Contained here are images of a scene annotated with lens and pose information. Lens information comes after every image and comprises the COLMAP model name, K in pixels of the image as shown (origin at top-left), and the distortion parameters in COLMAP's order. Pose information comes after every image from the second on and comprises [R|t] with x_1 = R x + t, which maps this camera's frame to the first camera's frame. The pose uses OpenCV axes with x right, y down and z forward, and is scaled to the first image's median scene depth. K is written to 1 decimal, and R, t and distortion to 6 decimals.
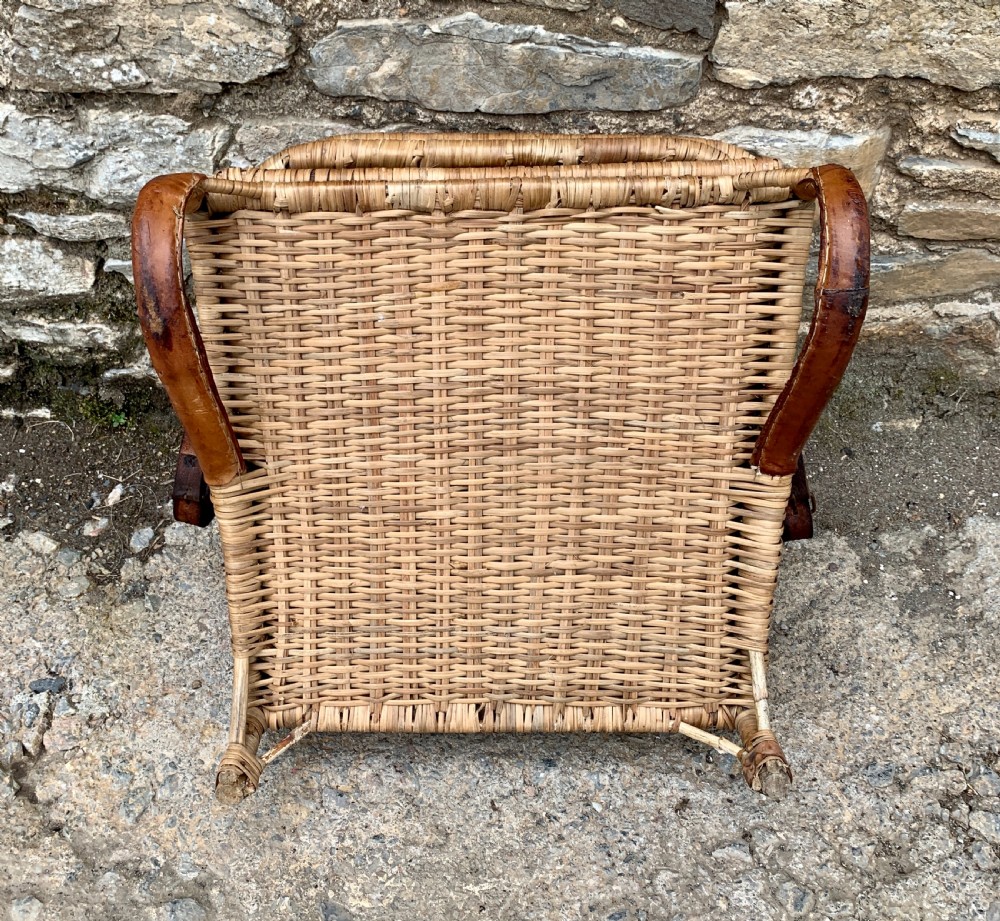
lens RADIAL K [[1104.3, 0, 449.9], [0, 1104.3, 426.2], [0, 0, 1]] dist [-0.002024, 0.000000]
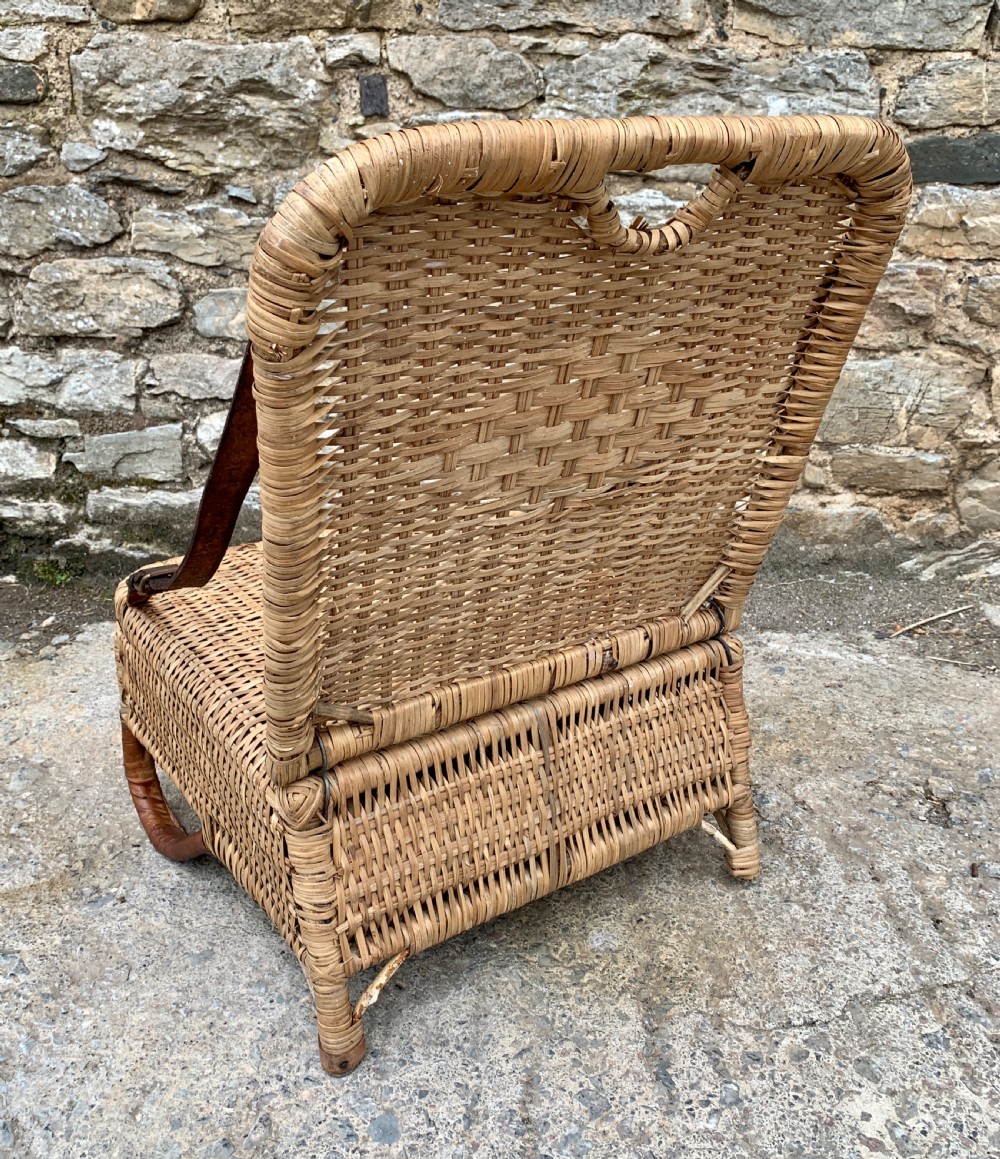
lens RADIAL K [[1102.3, 0, 481.3], [0, 1102.3, 567.7], [0, 0, 1]] dist [0.013953, 0.000000]
pose [[0.999777, 0.000987, -0.021079, 0.334093], [-0.009470, 0.913649, -0.406393, 0.676829], [0.018858, 0.406502, 0.913455, -0.369498]]
